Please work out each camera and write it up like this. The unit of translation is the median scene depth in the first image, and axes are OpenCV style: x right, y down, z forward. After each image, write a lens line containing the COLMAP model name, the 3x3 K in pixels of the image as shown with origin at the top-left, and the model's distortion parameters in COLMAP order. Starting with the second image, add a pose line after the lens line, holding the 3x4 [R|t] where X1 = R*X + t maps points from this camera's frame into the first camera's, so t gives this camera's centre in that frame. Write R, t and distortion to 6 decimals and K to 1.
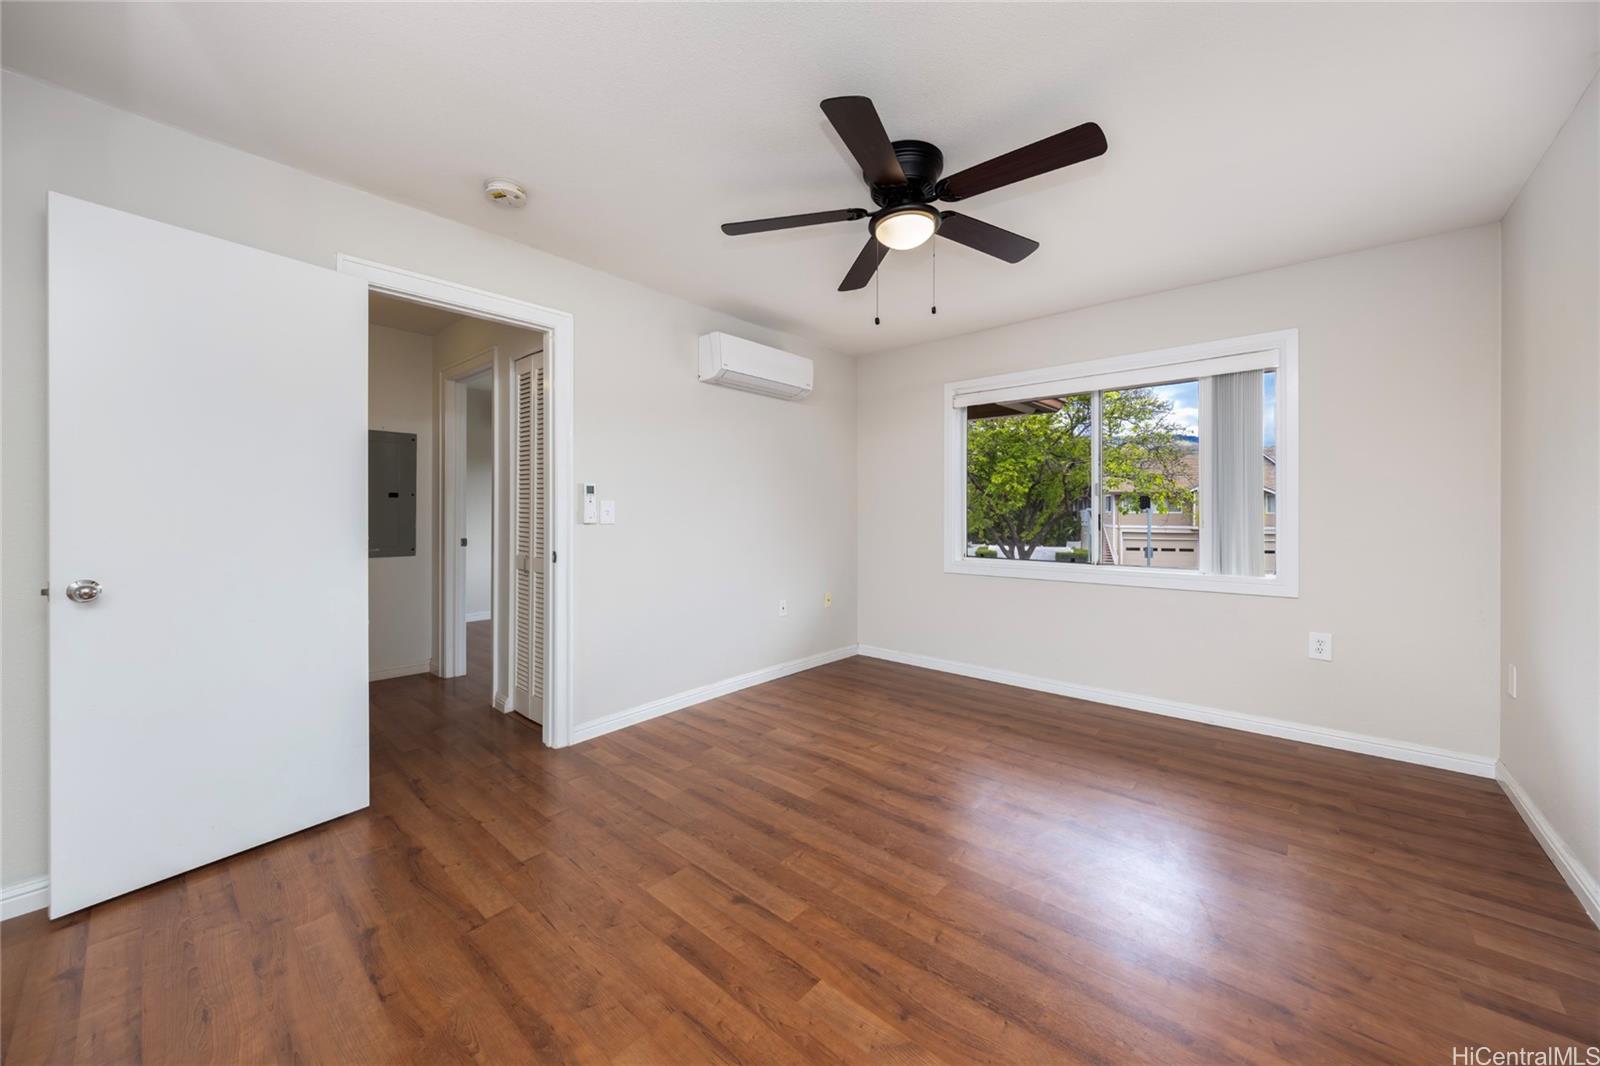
lens RADIAL K [[588.9, 0, 790.7], [0, 588.9, 510.9], [0, 0, 1]] dist [-0.002159, -0.000328]
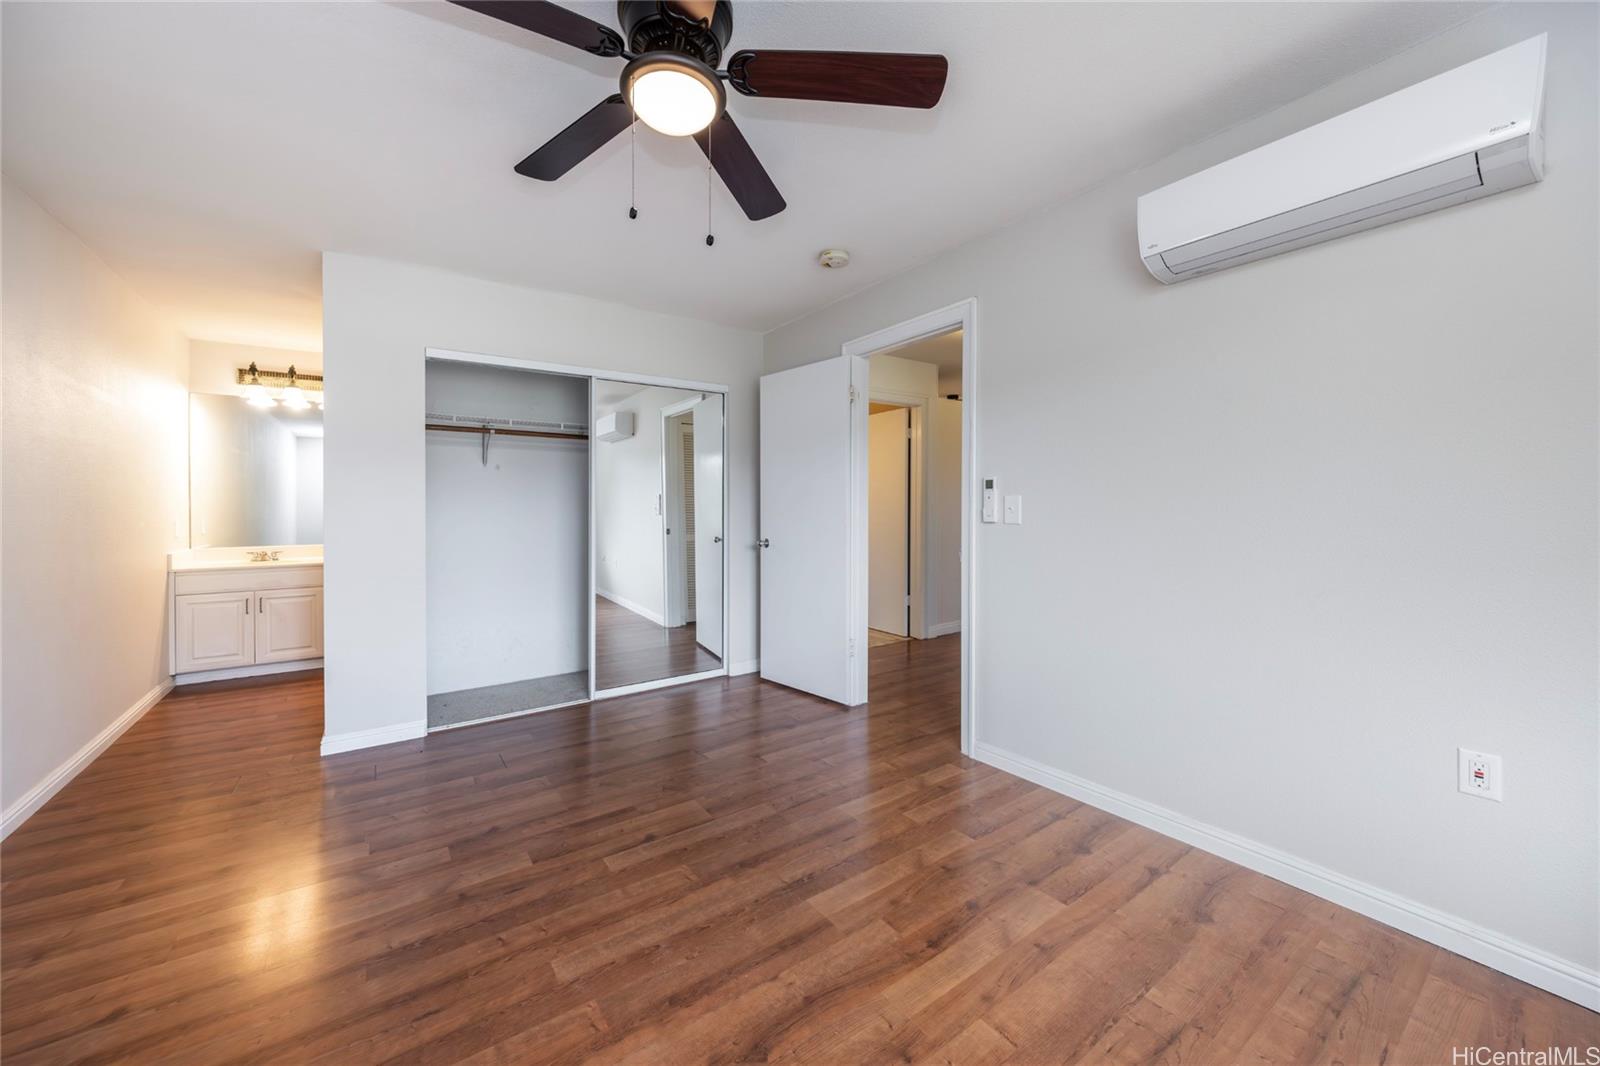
lens RADIAL K [[588.9, 0, 790.7], [0, 588.9, 510.9], [0, 0, 1]] dist [-0.002159, -0.000328]
pose [[-0.217414, 0.010612, -0.976022, 0.790105], [0.003409, 0.999943, 0.010112, -0.009013], [0.976074, -0.001129, -0.217438, 1.209302]]
